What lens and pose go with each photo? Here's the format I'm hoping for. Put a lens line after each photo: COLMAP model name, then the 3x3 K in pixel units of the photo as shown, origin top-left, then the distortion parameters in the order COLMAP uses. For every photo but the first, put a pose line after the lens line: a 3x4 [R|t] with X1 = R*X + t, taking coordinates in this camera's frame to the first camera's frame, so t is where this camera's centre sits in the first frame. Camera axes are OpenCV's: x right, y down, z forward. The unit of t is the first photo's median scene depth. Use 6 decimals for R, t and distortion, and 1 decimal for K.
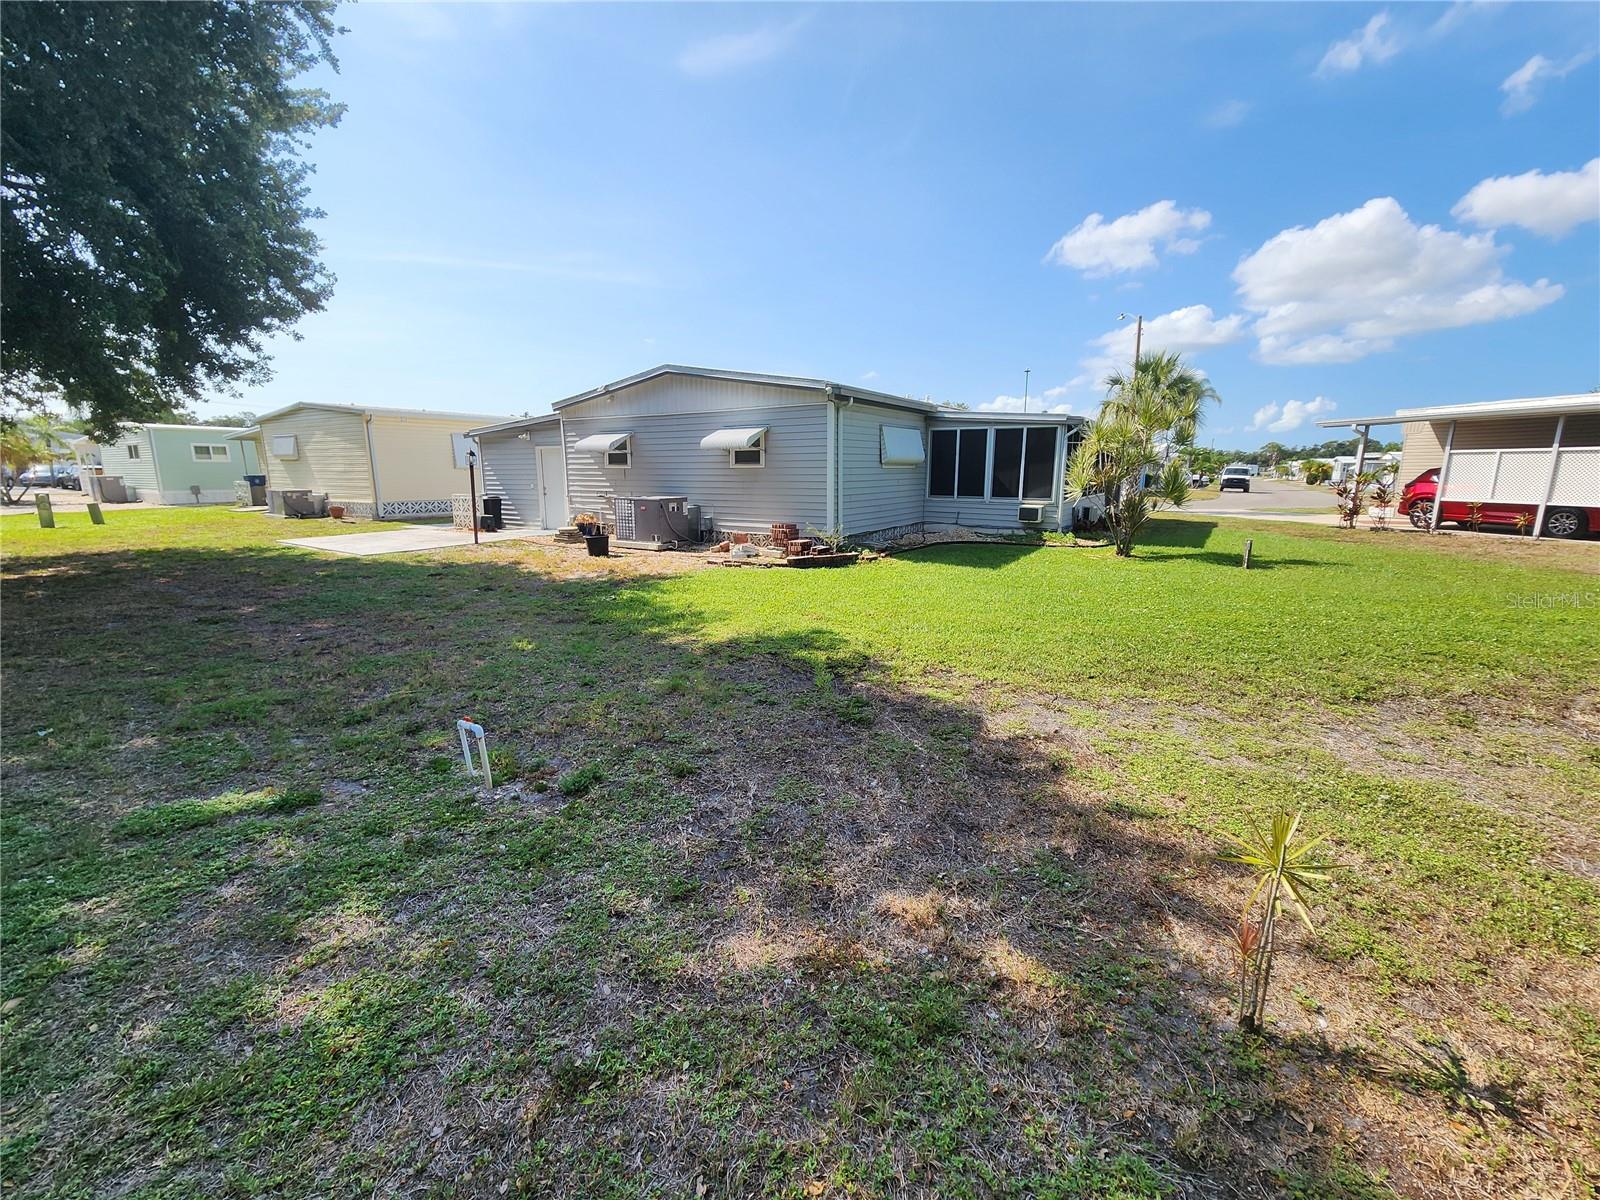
lens RADIAL K [[649.9, 0, 802.8], [0, 649.9, 597.5], [0, 0, 1]] dist [0.000062, -0.000814]
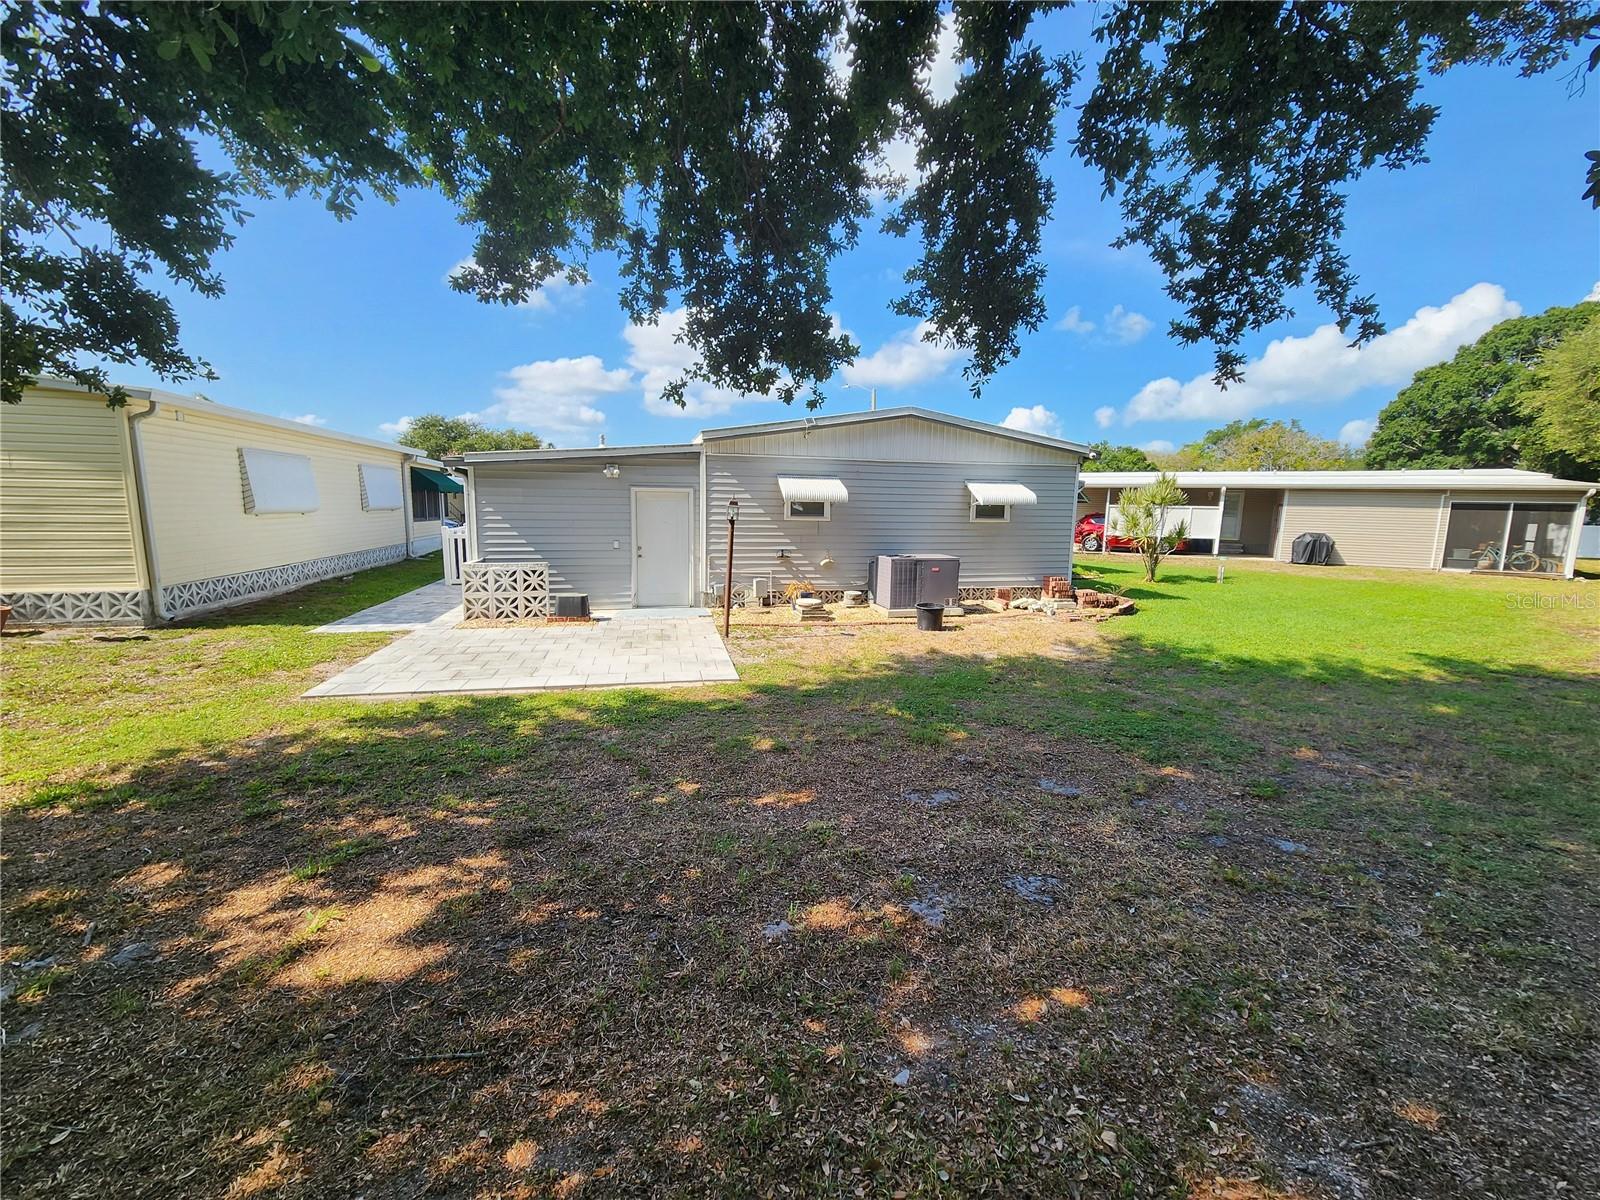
lens RADIAL K [[649.9, 0, 802.8], [0, 649.9, 597.5], [0, 0, 1]] dist [0.000062, -0.000814]
pose [[0.687188, -0.092282, 0.720595, -0.944863], [0.123855, 0.992260, 0.008960, -0.123014], [-0.715844, 0.083092, 0.693299, 0.500366]]
